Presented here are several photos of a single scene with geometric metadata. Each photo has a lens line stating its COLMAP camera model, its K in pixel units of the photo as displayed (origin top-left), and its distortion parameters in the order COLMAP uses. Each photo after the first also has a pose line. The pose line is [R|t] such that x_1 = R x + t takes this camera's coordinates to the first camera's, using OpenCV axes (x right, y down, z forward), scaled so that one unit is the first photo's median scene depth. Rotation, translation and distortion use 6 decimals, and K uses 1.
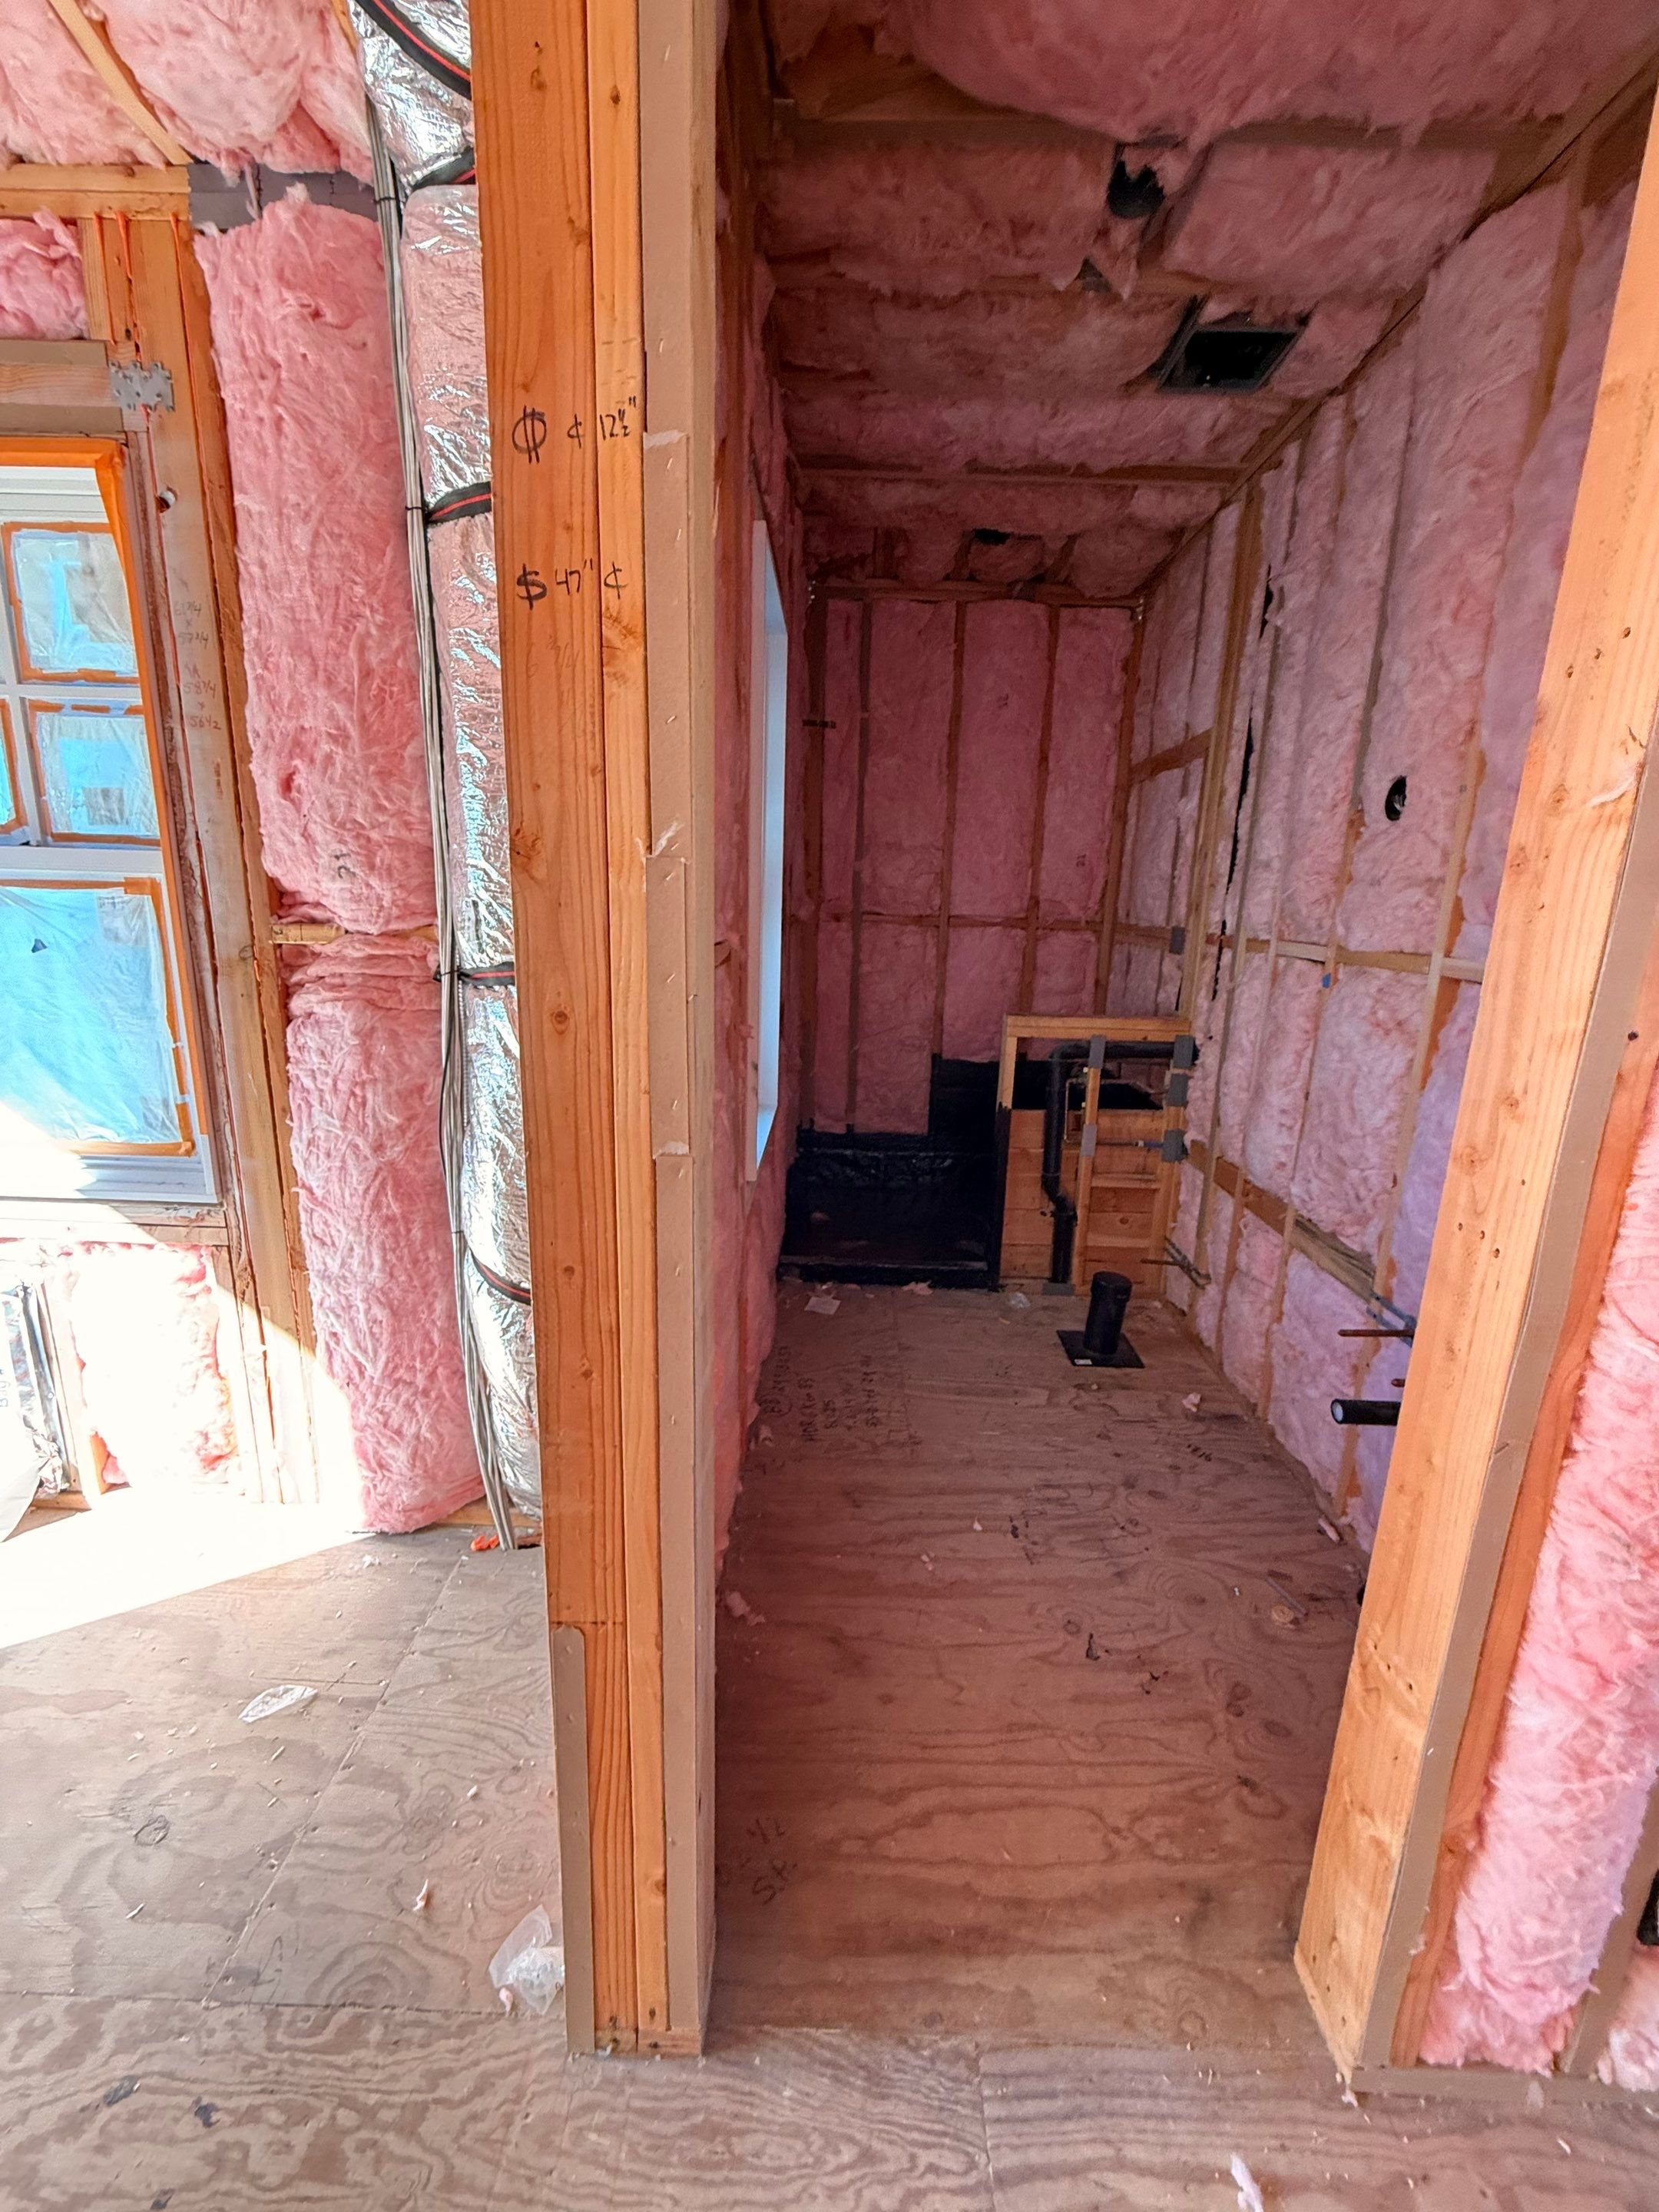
lens RADIAL K [[882.9, 0, 828.5], [0, 882.9, 1105.2], [0, 0, 1]] dist [-0.001657, -0.000448]
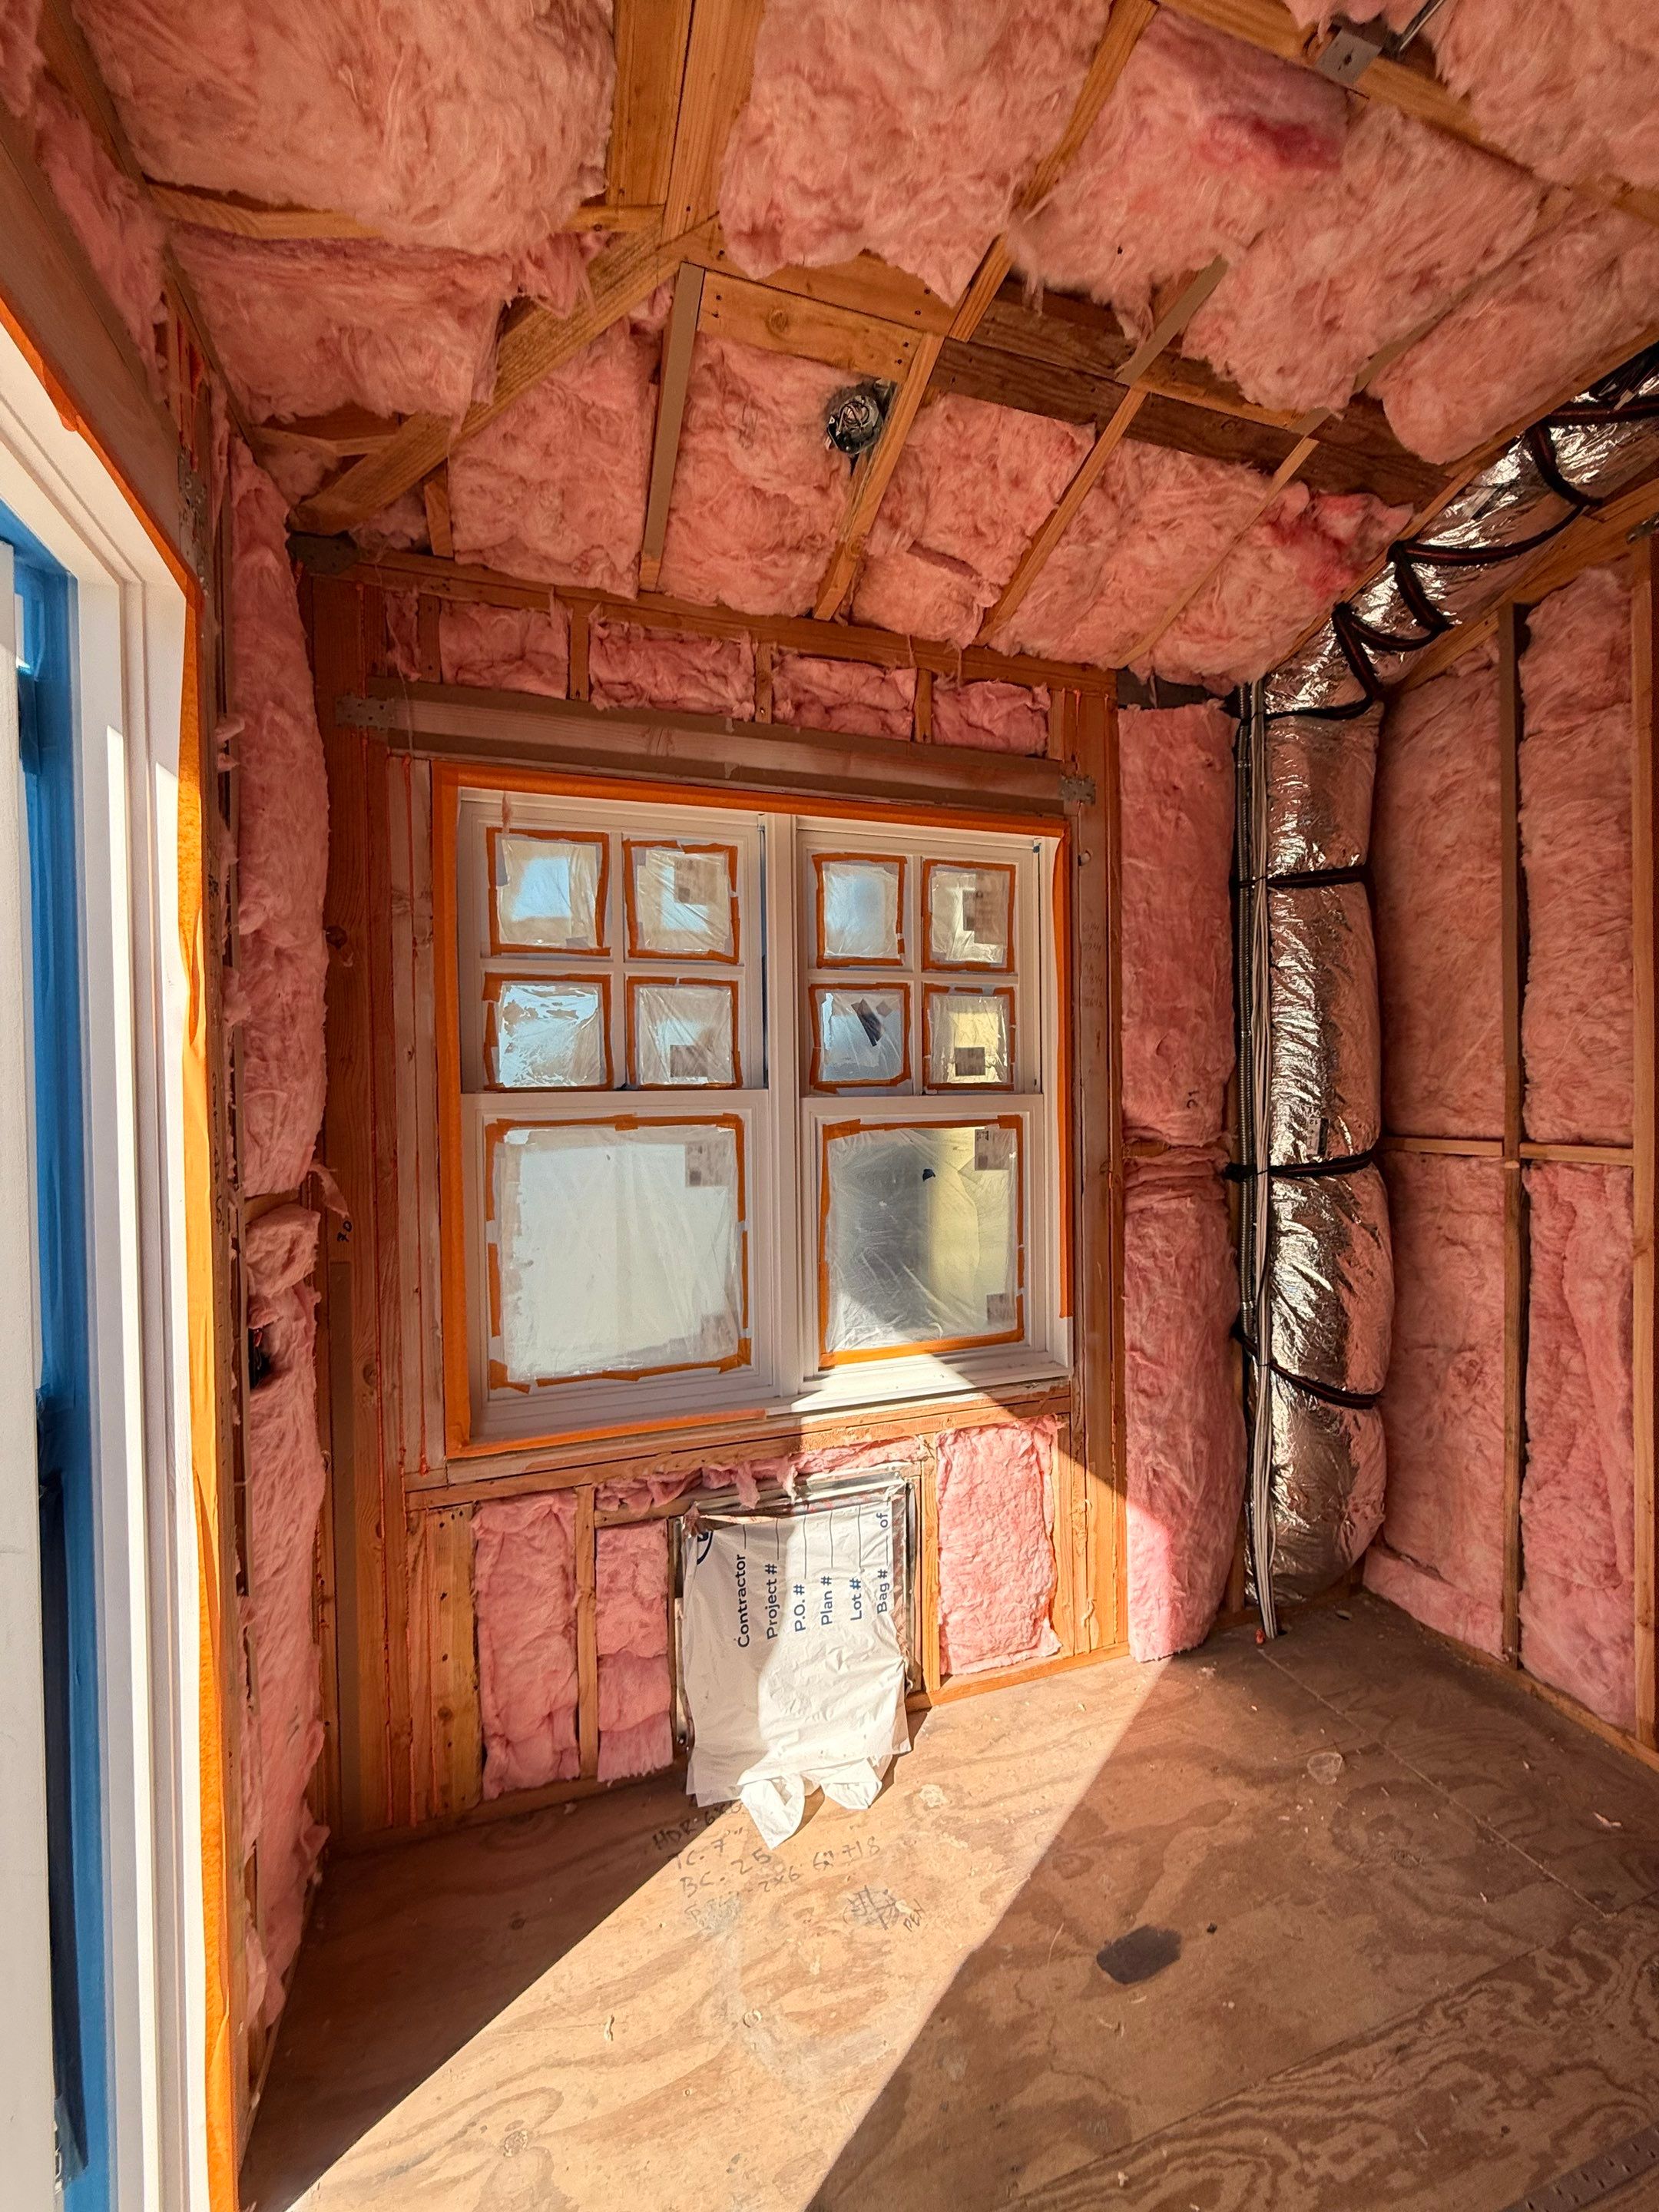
lens RADIAL K [[882.9, 0, 833.8], [0, 882.9, 1103.4], [0, 0, 1]] dist [-0.001657, -0.000448]
pose [[0.939428, -0.047446, 0.339447, -1.471946], [0.117780, 0.974749, -0.189714, -0.063803], [-0.321875, 0.218202, 0.921295, -0.098123]]
